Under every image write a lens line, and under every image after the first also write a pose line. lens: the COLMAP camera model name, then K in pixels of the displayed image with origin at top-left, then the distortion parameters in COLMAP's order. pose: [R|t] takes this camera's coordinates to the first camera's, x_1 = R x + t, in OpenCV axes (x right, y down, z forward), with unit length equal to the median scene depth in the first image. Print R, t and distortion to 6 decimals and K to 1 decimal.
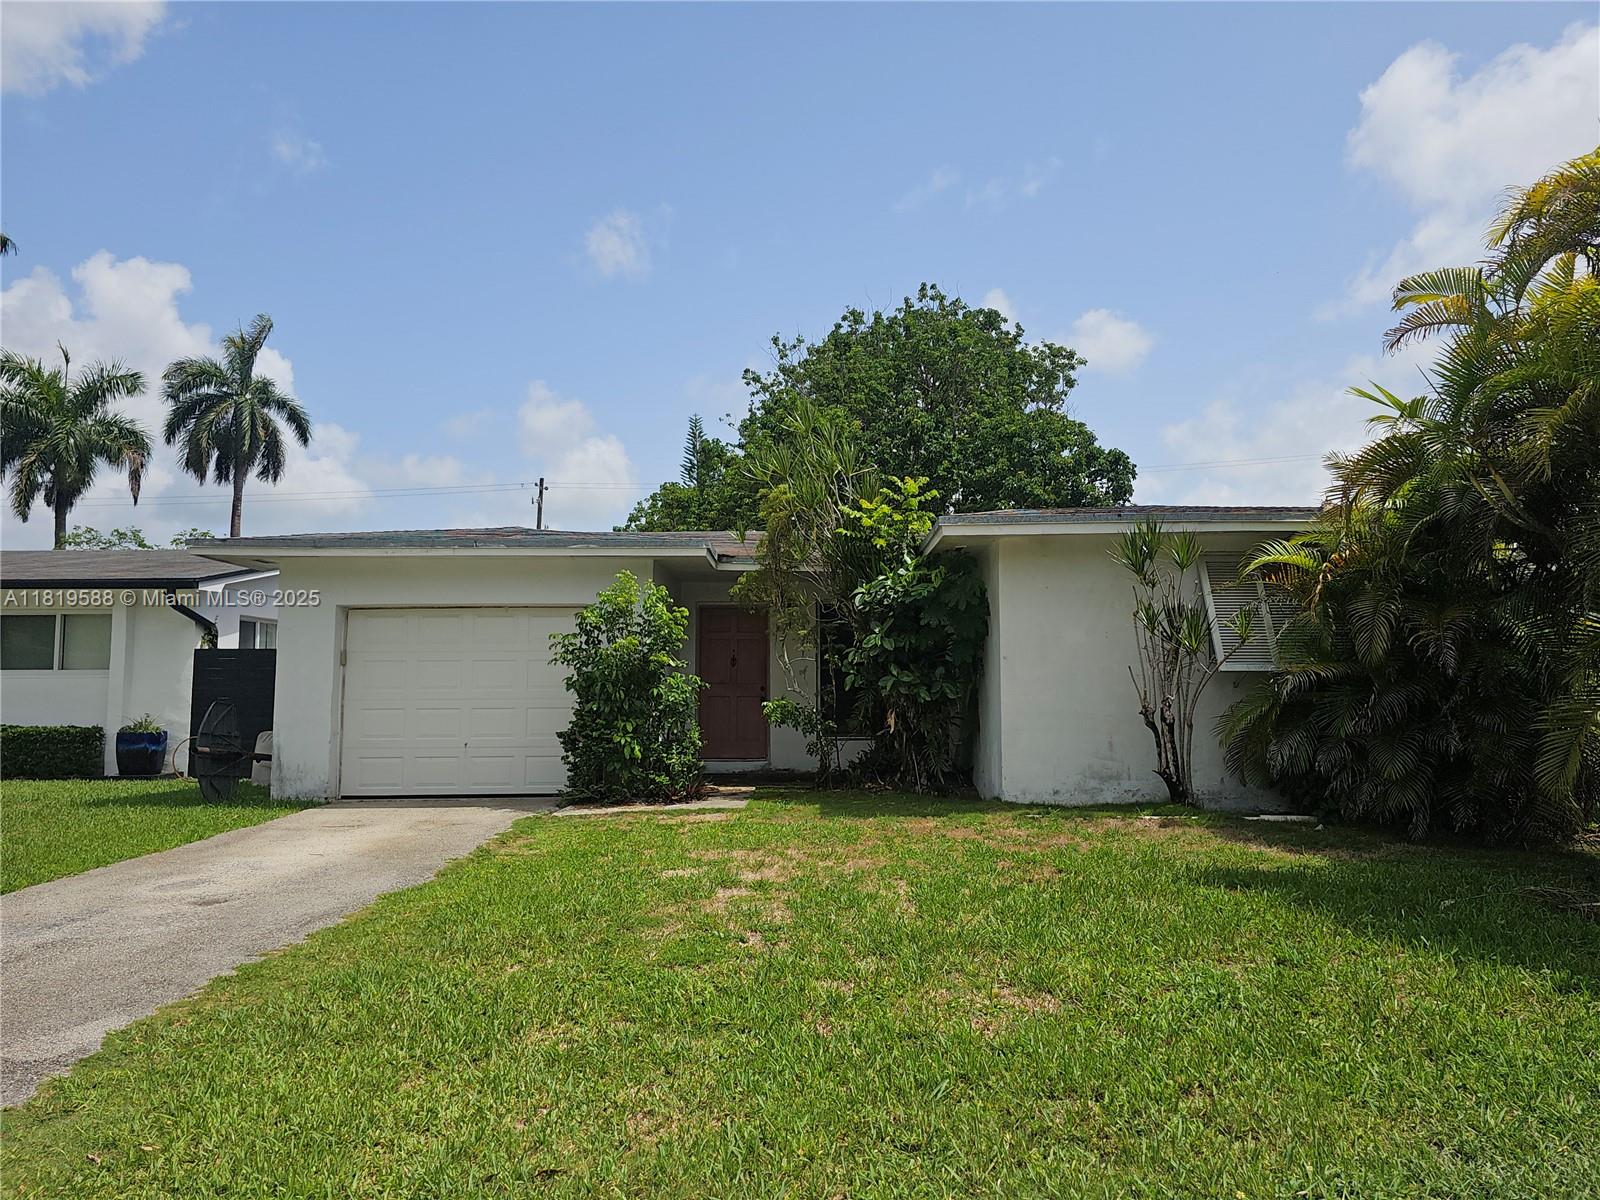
lens RADIAL K [[1085.1, 0, 881.0], [0, 1085.1, 597.7], [0, 0, 1]] dist [0.027202, -0.005237]
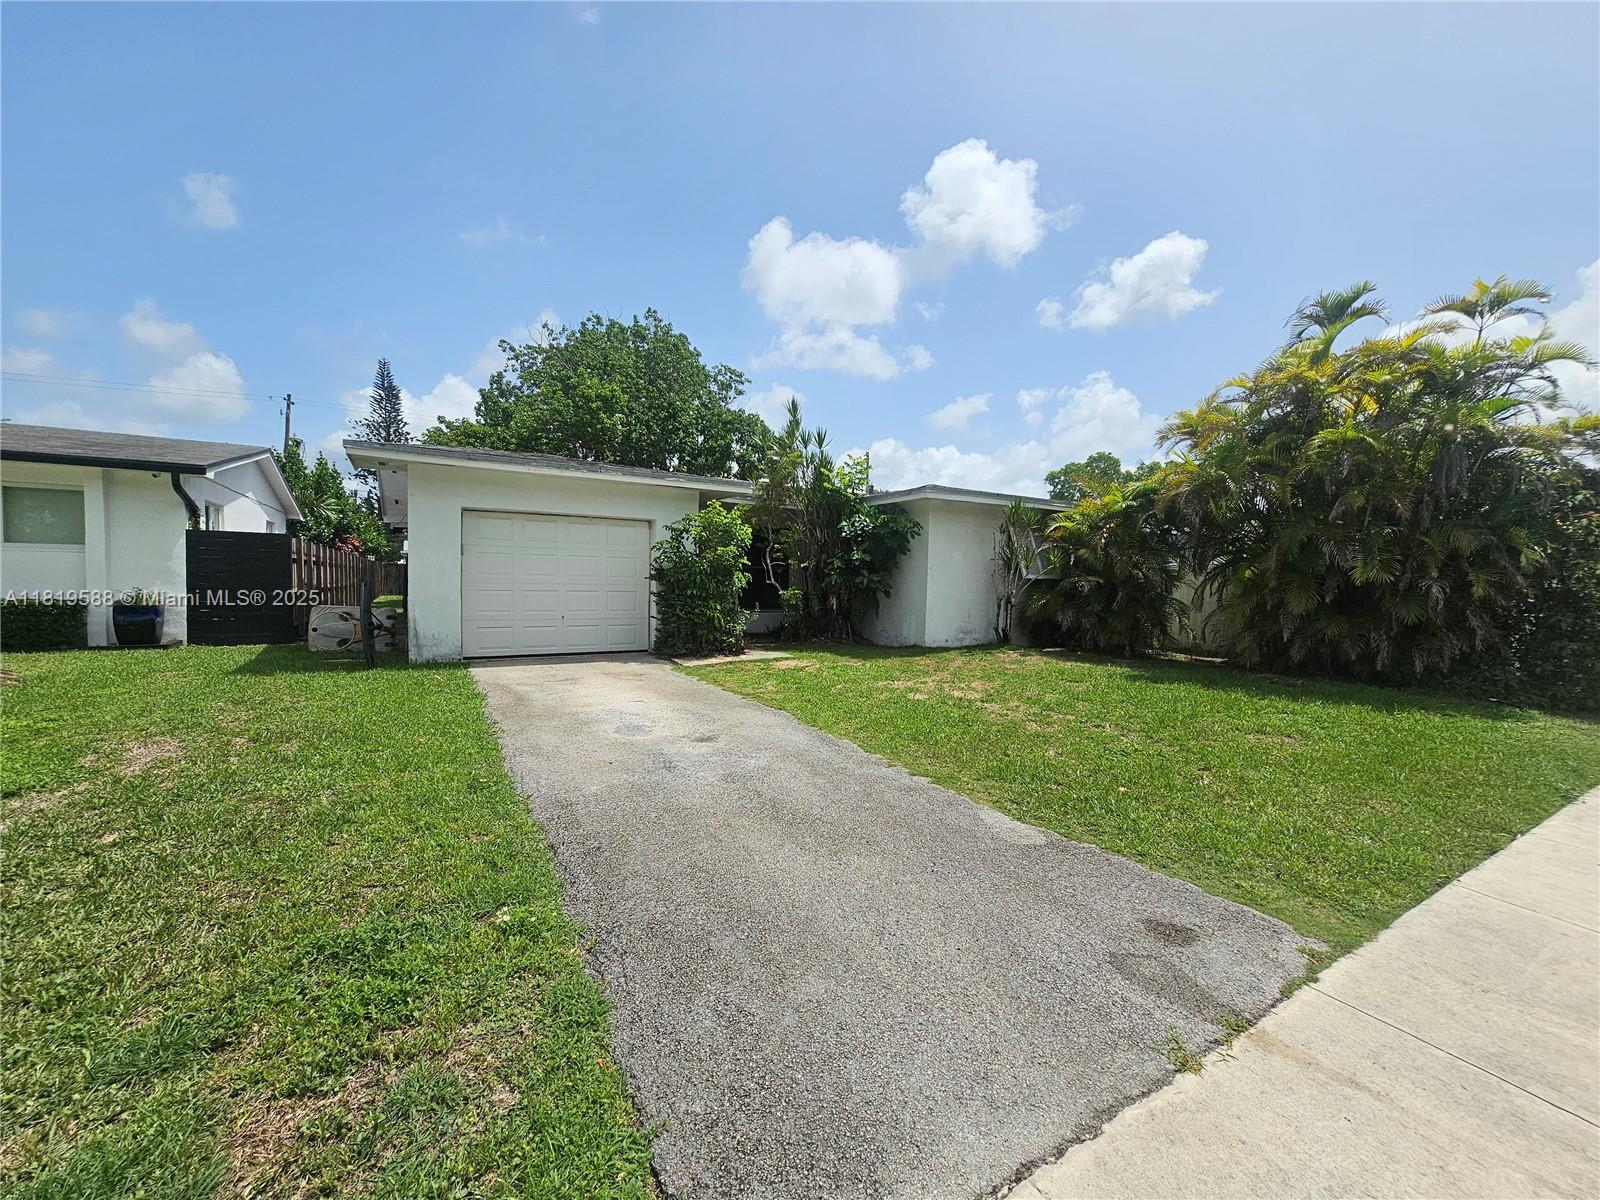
lens RADIAL K [[648.5, 0, 800.0], [0, 648.5, 600.0], [0, 0, 1]] dist [-0.000352, -0.000289]
pose [[0.858766, 0.004014, 0.512352, -0.251653], [-0.068729, 0.991835, 0.107427, 0.002860], [-0.507737, -0.127468, 0.852030, 0.075375]]
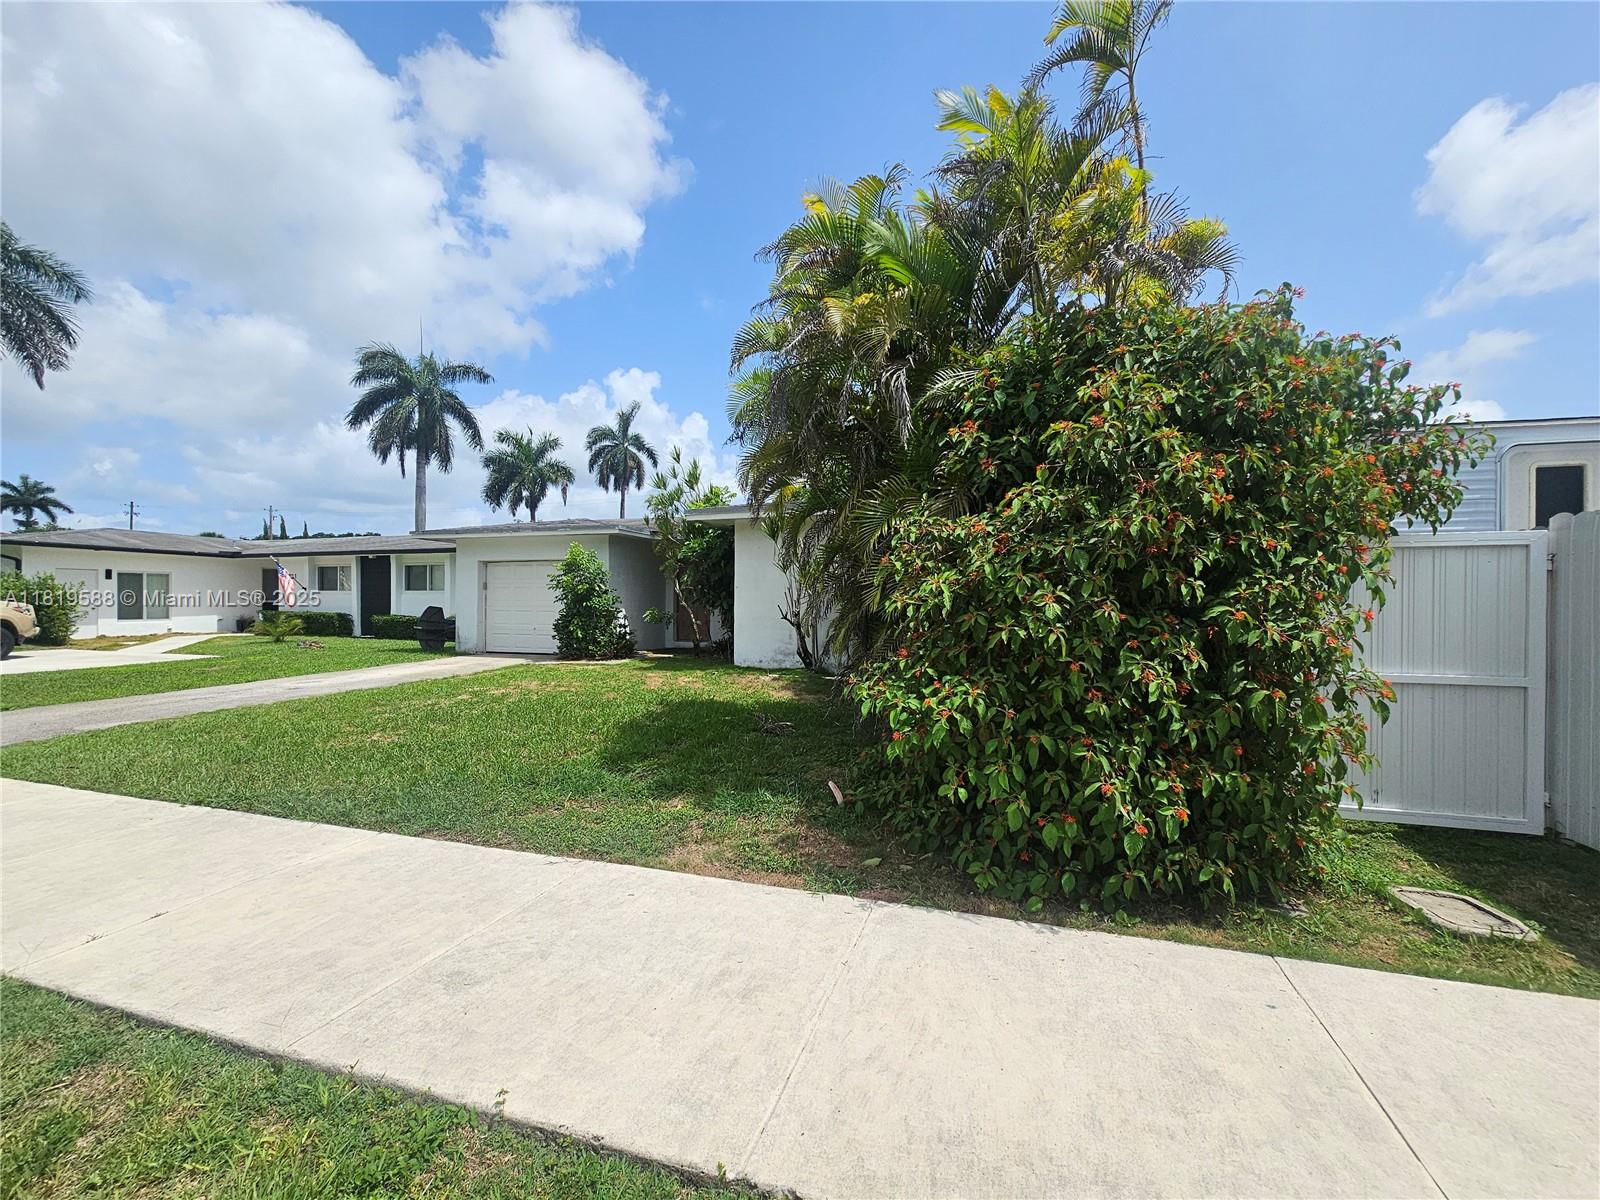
lens RADIAL K [[648.5, 0, 800.0], [0, 648.5, 600.0], [0, 0, 1]] dist [-0.000352, -0.000289]
pose [[0.952448, 0.006150, -0.304640, 0.220189], [0.019556, 0.996501, 0.081259, -0.003413], [0.304073, -0.083352, 0.948995, 0.002627]]
